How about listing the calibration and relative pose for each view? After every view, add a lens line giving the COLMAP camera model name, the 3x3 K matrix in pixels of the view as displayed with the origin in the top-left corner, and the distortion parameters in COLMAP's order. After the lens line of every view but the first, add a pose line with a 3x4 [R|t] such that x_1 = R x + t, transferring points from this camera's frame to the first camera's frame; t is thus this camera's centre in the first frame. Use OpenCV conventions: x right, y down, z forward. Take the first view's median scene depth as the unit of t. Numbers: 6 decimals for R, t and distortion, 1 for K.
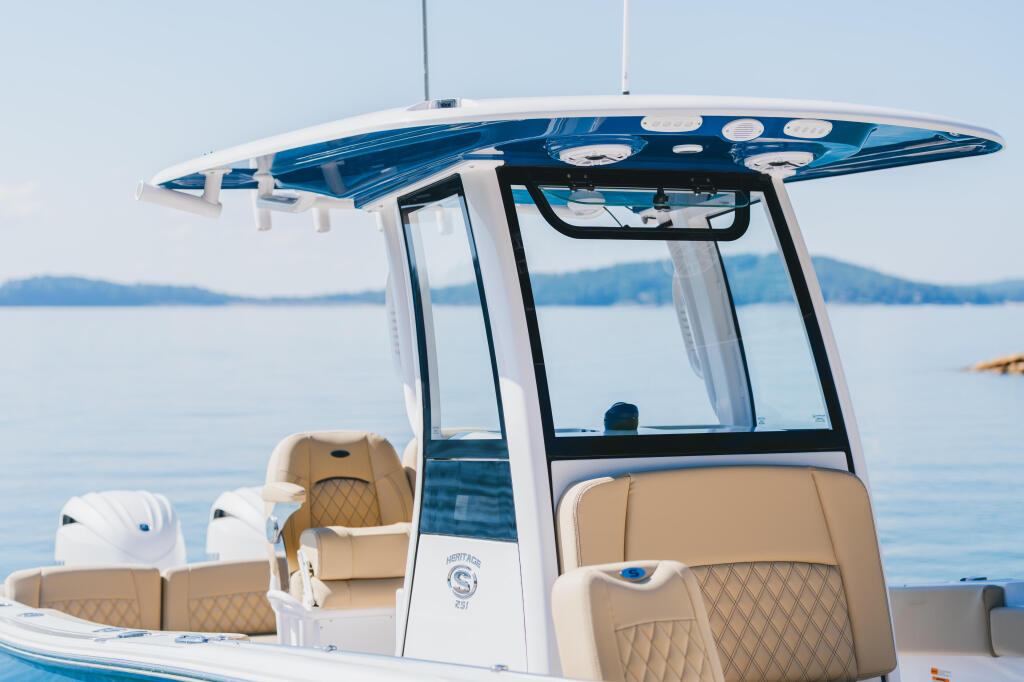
lens RADIAL K [[2119.4, 0, 512.0], [0, 2119.4, 341.0], [0, 0, 1]] dist [-0.151087, -0.105177]
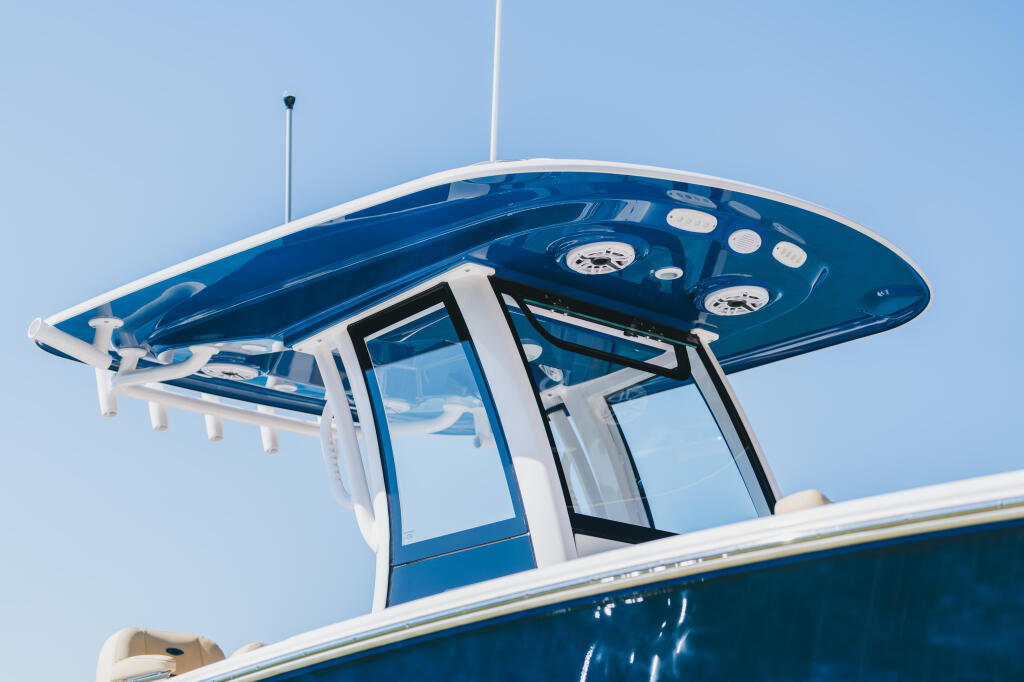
lens RADIAL K [[2119.4, 0, 512.0], [0, 2119.4, 341.0], [0, 0, 1]] dist [-0.151087, -0.105177]
pose [[0.950433, 0.098318, 0.294975, -0.288934], [-0.011590, 0.959234, -0.282377, 0.232272], [-0.310713, 0.264962, 0.912827, 0.065198]]
